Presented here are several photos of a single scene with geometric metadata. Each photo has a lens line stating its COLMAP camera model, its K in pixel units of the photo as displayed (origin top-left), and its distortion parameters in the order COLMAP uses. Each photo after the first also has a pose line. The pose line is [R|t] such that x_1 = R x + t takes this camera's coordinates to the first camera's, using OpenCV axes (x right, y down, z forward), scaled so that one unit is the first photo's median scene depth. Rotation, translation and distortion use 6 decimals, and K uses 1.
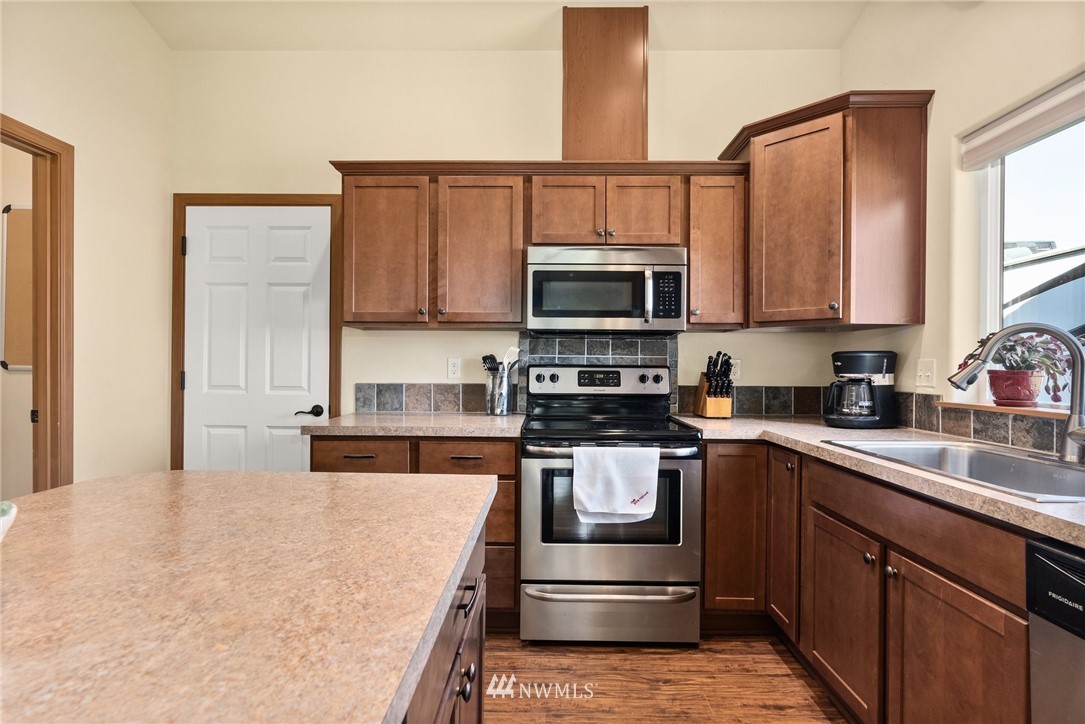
lens RADIAL K [[523.3, 0, 542.2], [0, 523.3, 364.3], [0, 0, 1]] dist [-0.002507, 0.000014]
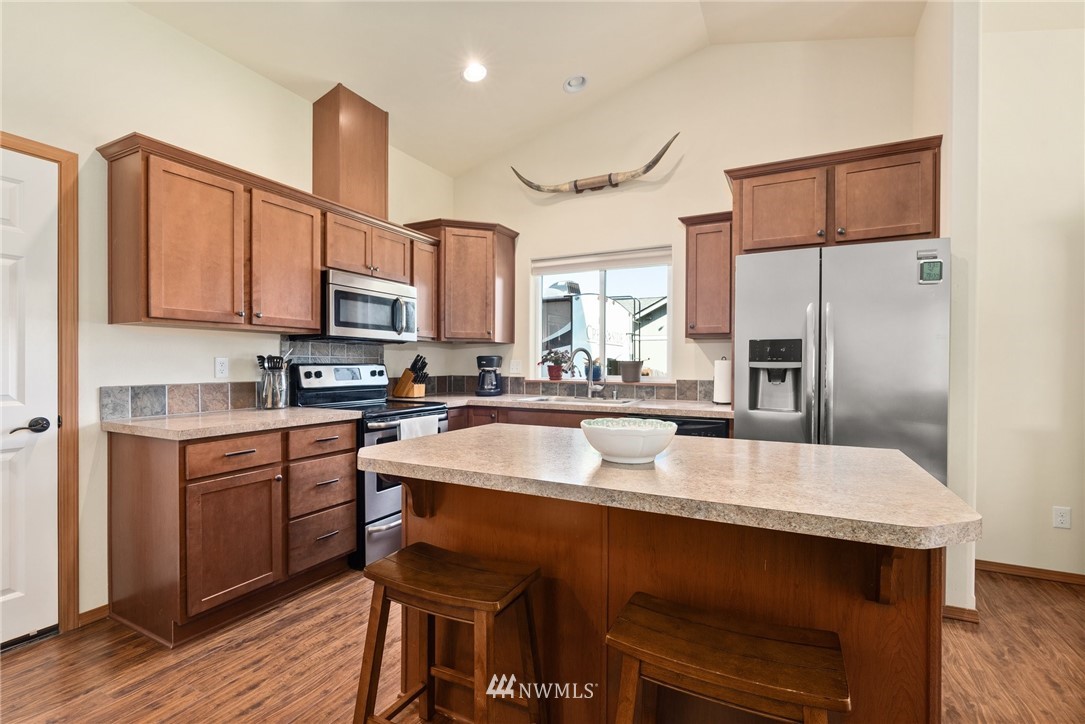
lens RADIAL K [[496.1, 0, 542.8], [0, 496.1, 365.2], [0, 0, 1]] dist [0.002302, -0.000127]
pose [[0.444017, -0.008432, 0.895979, -0.850724], [-0.002026, 0.999944, 0.010414, -0.009434], [-0.896016, -0.006439, 0.443974, 0.015948]]
